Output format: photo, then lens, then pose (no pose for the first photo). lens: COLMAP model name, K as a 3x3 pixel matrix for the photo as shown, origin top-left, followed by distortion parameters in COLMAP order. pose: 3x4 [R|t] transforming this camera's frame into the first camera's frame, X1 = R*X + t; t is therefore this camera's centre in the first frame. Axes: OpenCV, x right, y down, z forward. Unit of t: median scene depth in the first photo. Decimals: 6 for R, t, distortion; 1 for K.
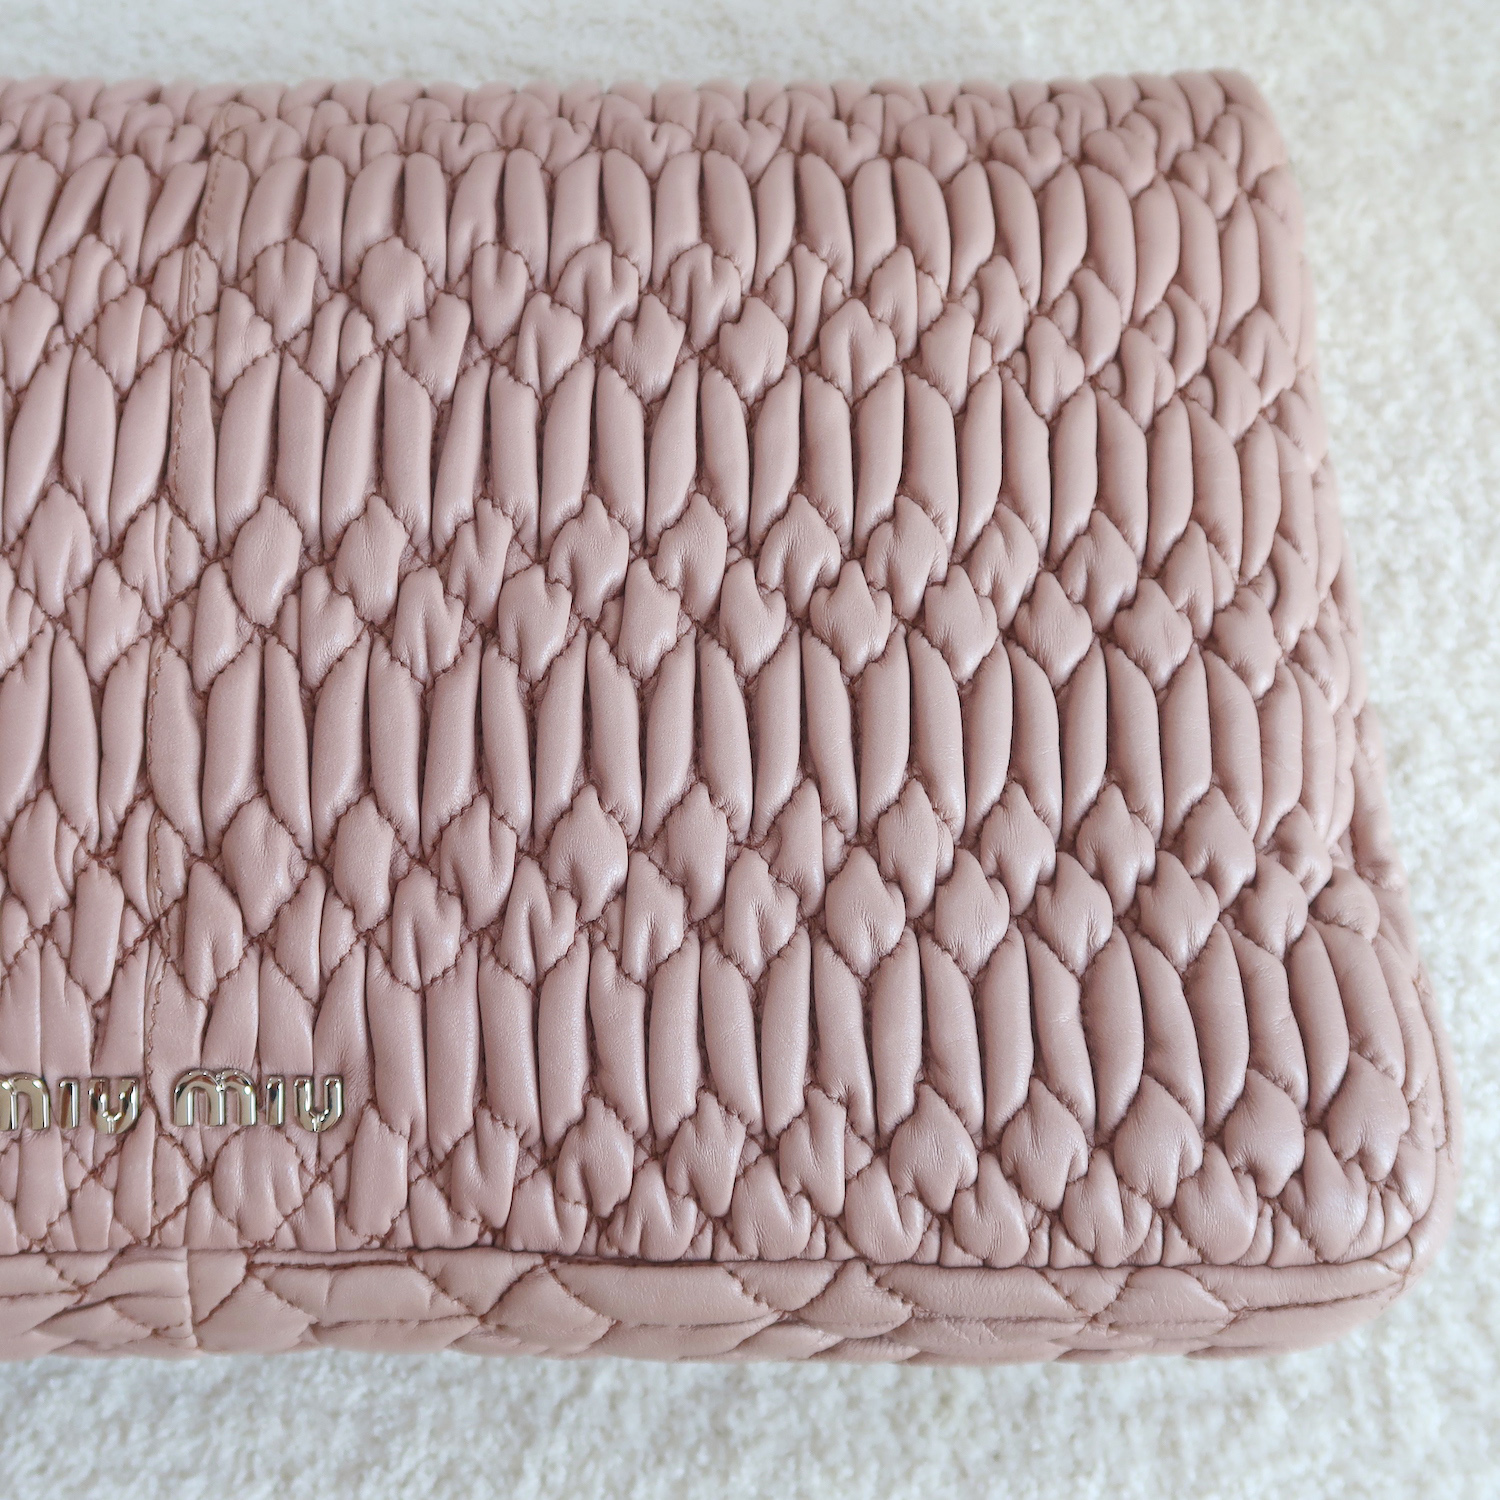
lens RADIAL K [[2256.9, 0, 758.3], [0, 2256.9, 740.1], [0, 0, 1]] dist [-0.013022, 0.000000]
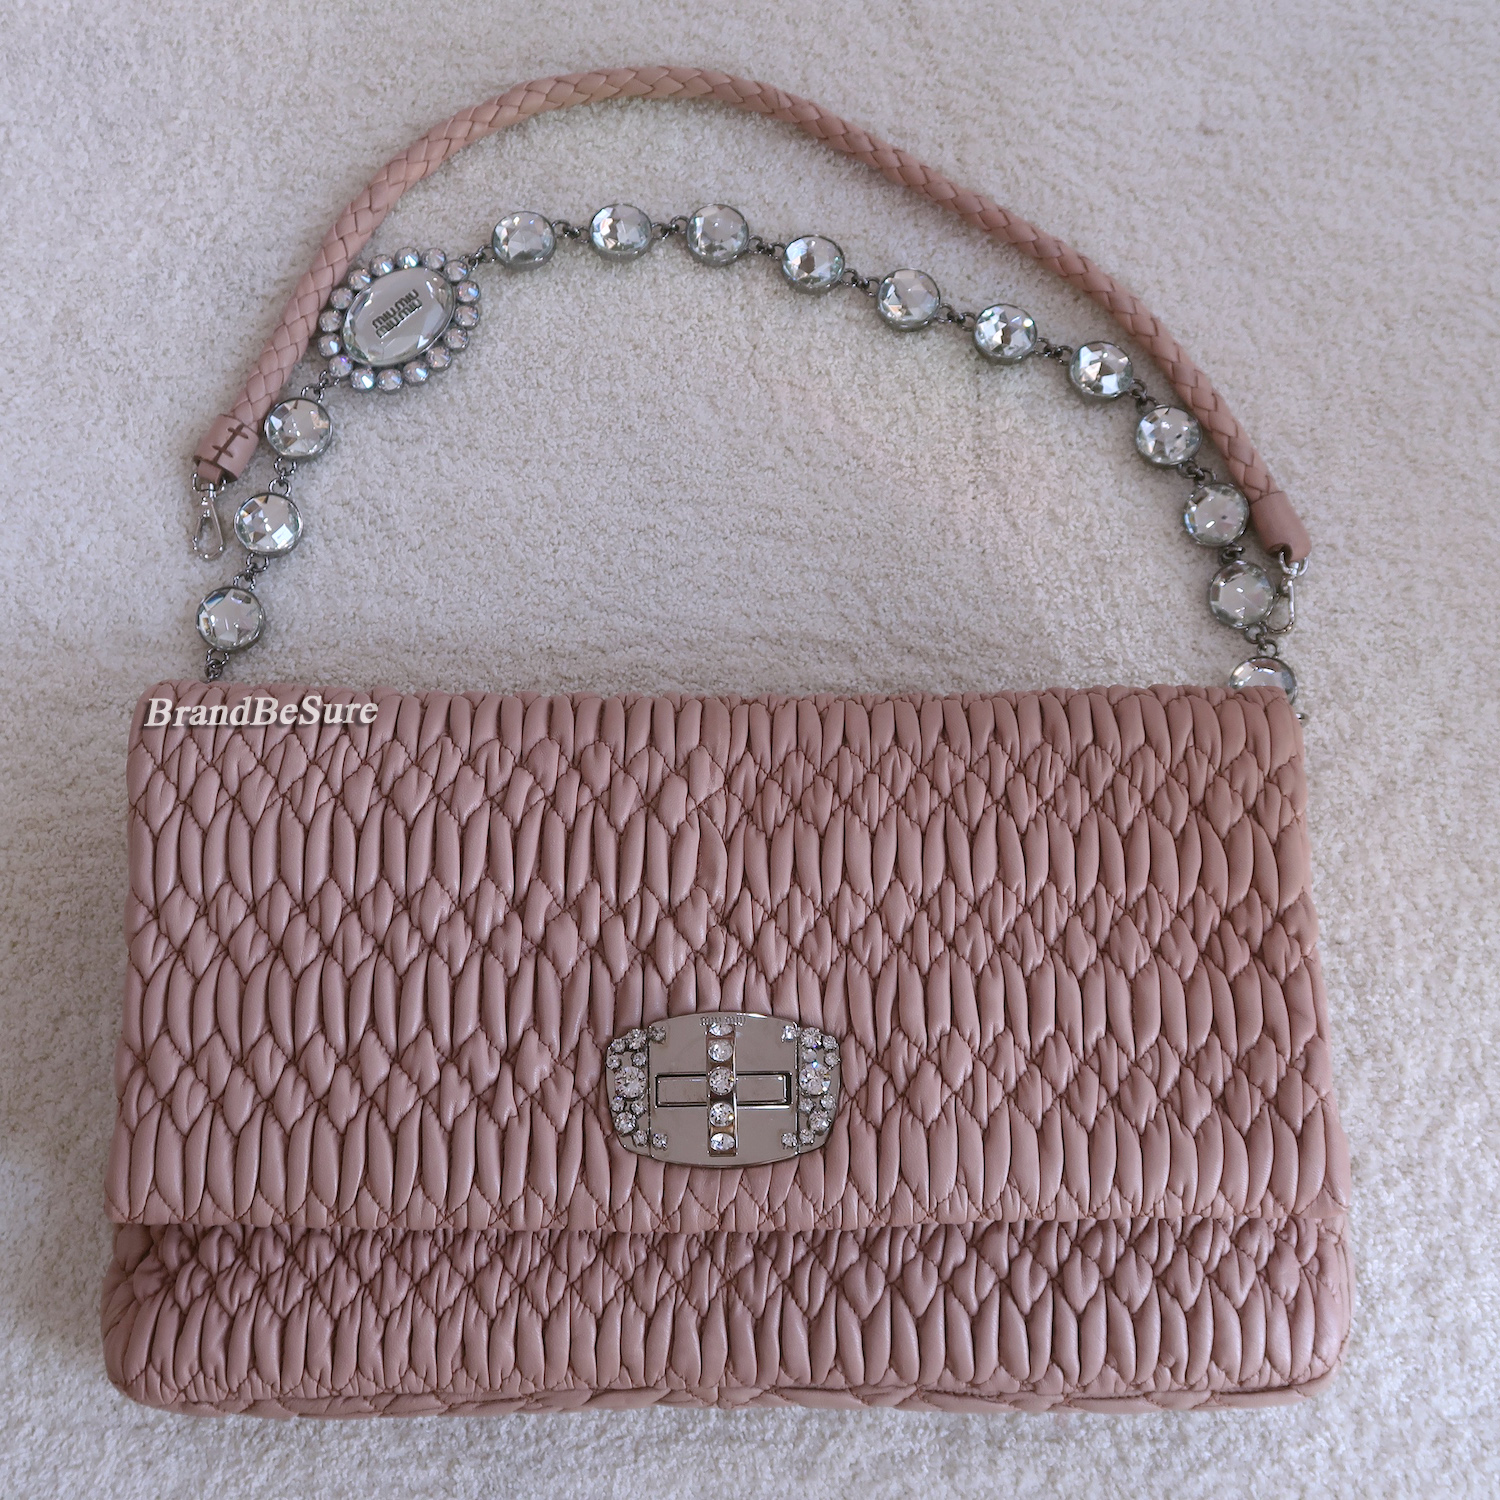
lens RADIAL K [[2256.9, 0, 773.0], [0, 2256.9, 746.2], [0, 0, 1]] dist [-0.013022, 0.000000]
pose [[0.999348, 0.017075, -0.031816, -0.140672], [-0.018407, 0.998945, -0.042062, -0.293054], [0.031064, 0.042620, 0.998608, -0.966737]]
